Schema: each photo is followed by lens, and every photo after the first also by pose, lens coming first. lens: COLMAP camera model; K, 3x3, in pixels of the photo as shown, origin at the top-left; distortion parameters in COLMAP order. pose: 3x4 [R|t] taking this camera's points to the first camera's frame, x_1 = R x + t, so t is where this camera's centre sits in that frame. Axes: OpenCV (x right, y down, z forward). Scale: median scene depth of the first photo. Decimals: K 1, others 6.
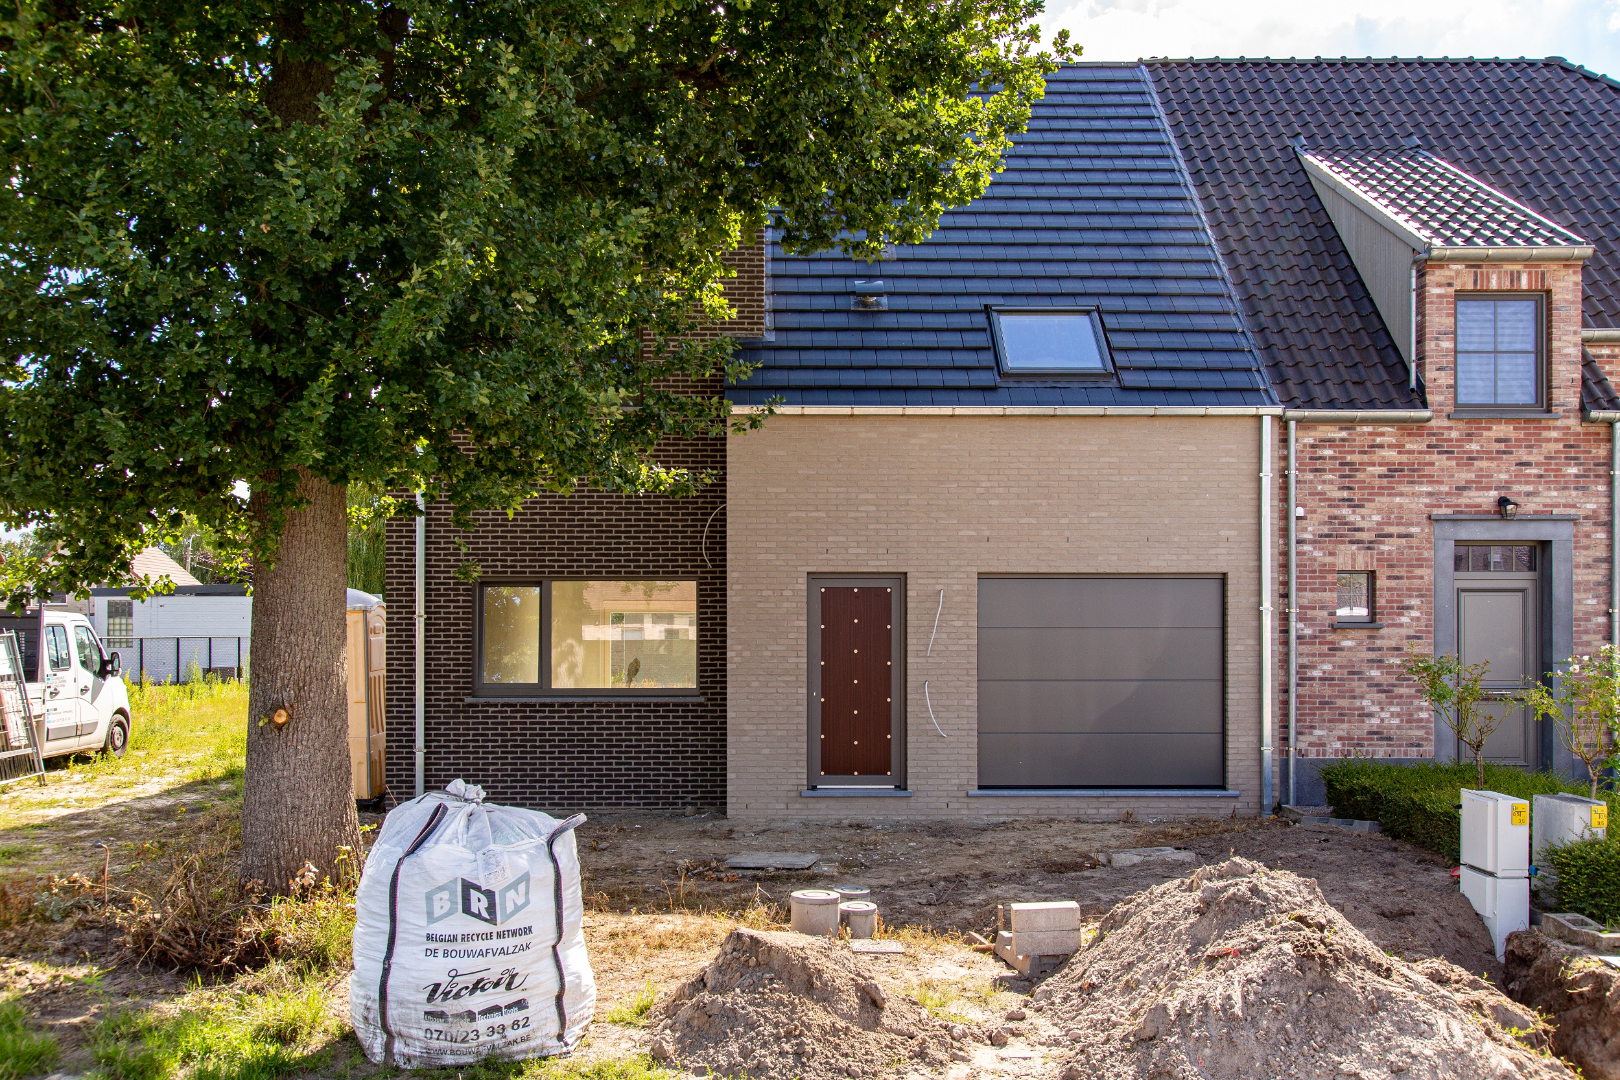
lens RADIAL K [[1313.6, 0, 809.6], [0, 1313.6, 571.9], [0, 0, 1]] dist [0.010905, 0.002472]
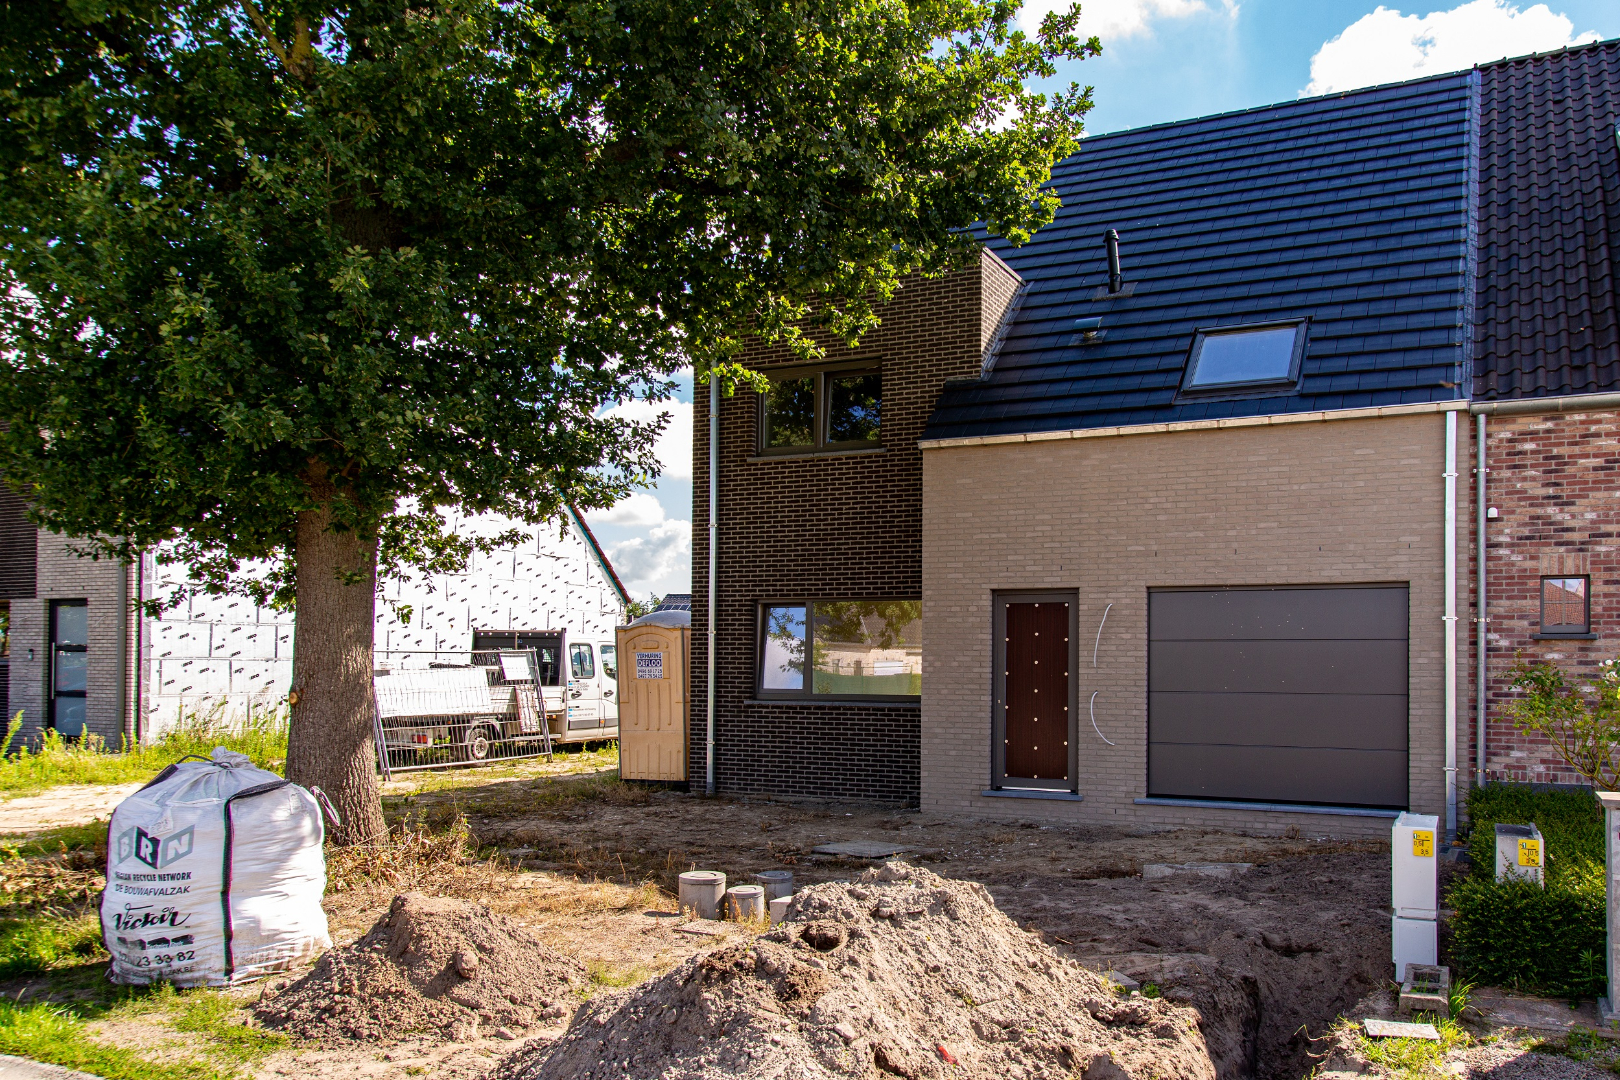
lens RADIAL K [[1113.8, 0, 806.4], [0, 1113.8, 599.1], [0, 0, 1]] dist [0.008155, 0.006763]
pose [[0.926553, -0.014131, -0.375899, 0.221220], [0.012401, 0.999898, -0.007023, 0.014032], [0.375960, 0.001846, 0.926634, 0.096775]]
